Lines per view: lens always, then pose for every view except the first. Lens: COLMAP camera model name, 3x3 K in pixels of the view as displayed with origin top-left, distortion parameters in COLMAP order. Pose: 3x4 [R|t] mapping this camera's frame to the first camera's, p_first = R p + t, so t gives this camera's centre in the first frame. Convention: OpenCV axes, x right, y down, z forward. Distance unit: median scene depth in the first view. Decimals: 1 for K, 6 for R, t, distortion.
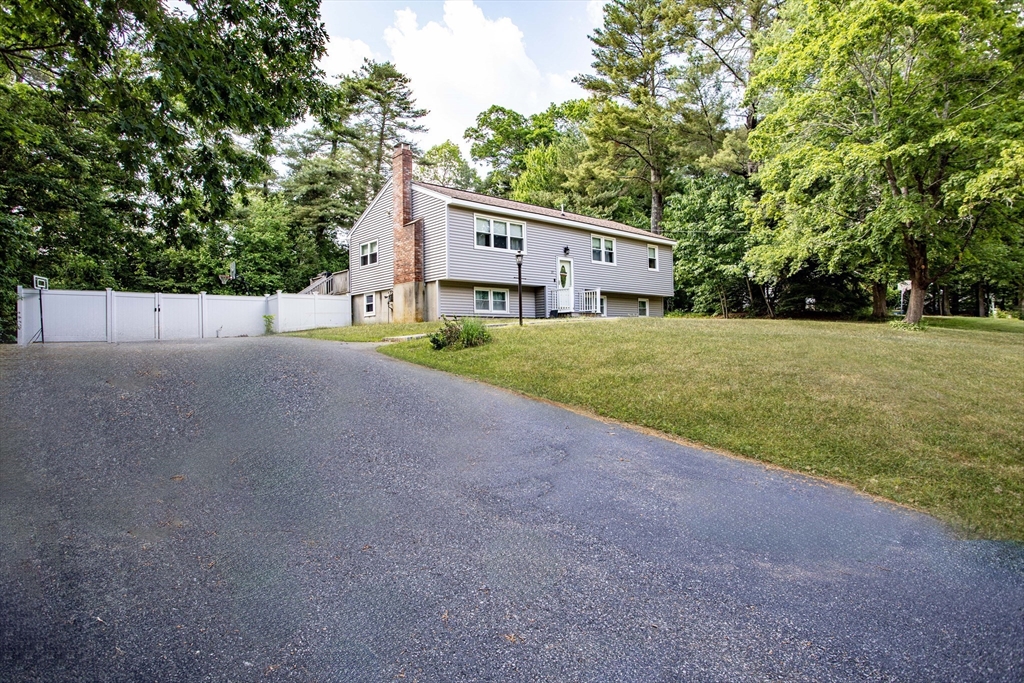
lens RADIAL K [[581.2, 0, 512.0], [0, 581.2, 341.5], [0, 0, 1]] dist [-0.005559, -0.000382]
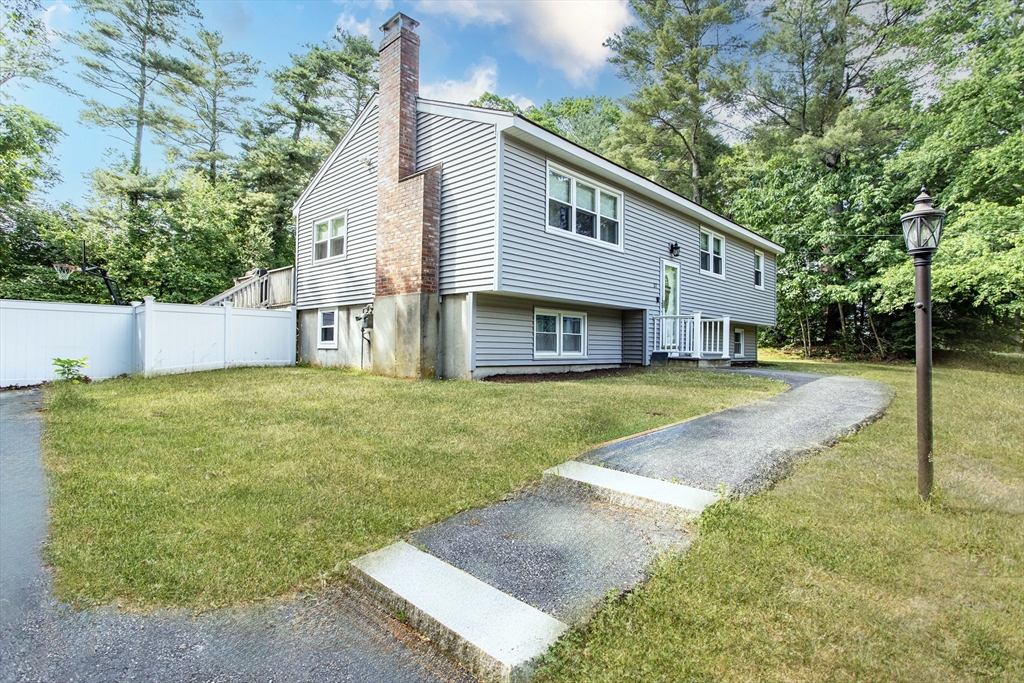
lens RADIAL K [[503.1, 0, 512.0], [0, 503.1, 341.5], [0, 0, 1]] dist [0.015464, 0.000035]
pose [[0.995042, 0.032479, 0.094000, -0.116218], [-0.032191, 0.999471, -0.004586, -0.056543], [-0.094100, 0.001537, 0.995562, 0.511596]]
